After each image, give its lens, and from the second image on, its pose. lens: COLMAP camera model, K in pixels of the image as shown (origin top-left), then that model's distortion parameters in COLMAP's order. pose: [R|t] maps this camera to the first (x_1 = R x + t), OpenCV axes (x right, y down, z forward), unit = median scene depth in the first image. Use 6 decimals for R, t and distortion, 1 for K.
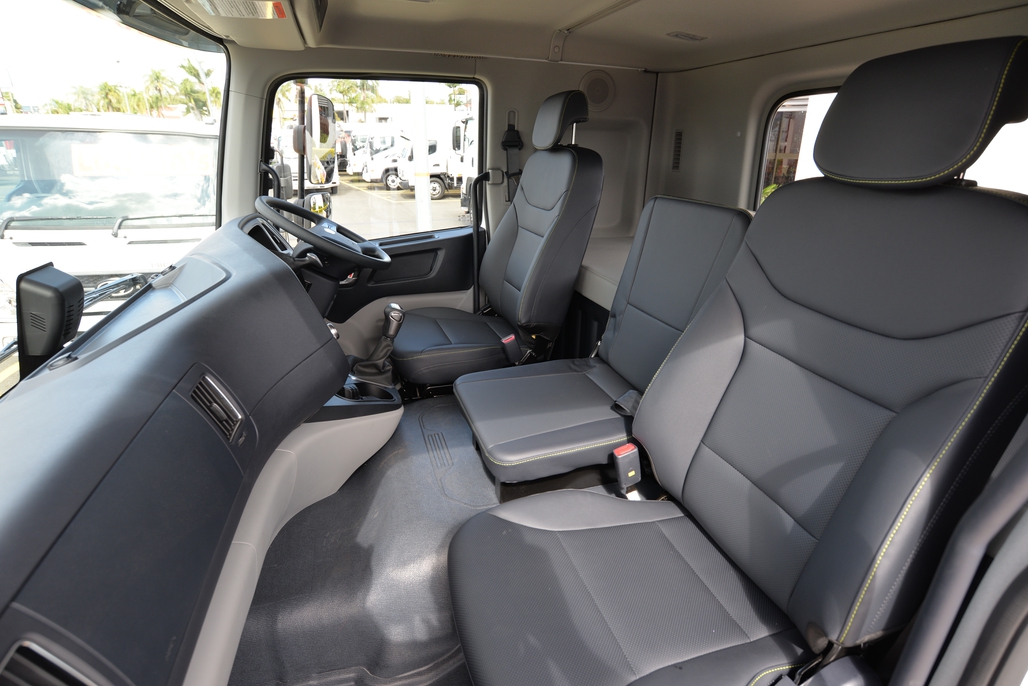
lens RADIAL K [[532.2, 0, 514.0], [0, 532.2, 343.0], [0, 0, 1]] dist [-0.003806, 0.000163]
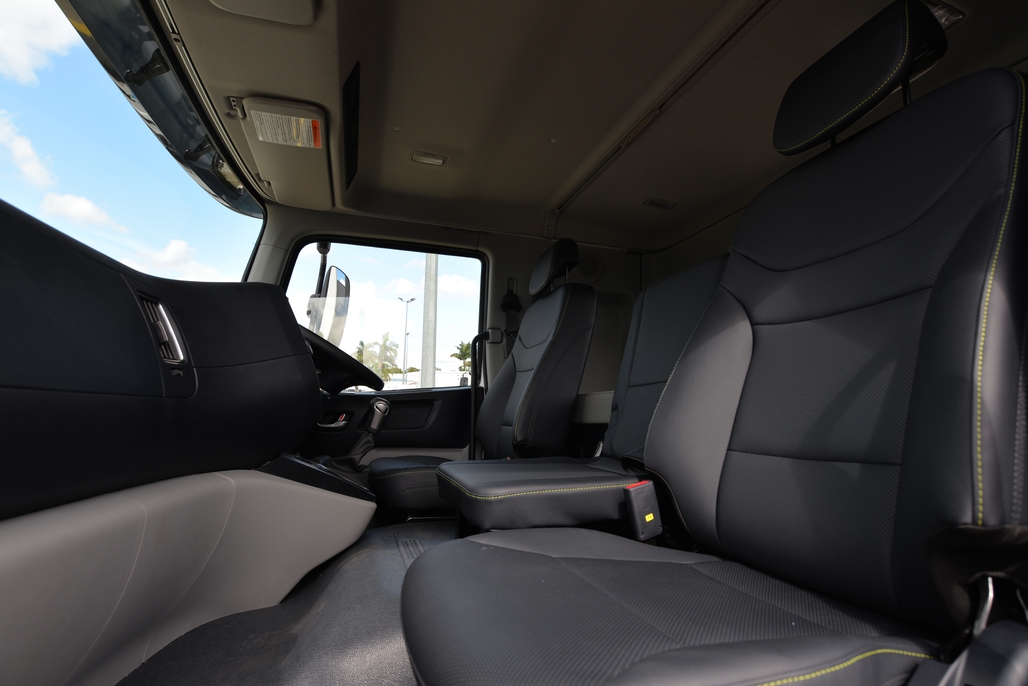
lens RADIAL K [[538.4, 0, 514.0], [0, 538.4, 343.0], [0, 0, 1]] dist [-0.011217, 0.000742]
pose [[0.999944, 0.003688, -0.009894, 0.013993], [-0.007988, 0.877060, -0.480314, 0.216711], [0.006906, 0.480366, 0.877041, 0.090455]]
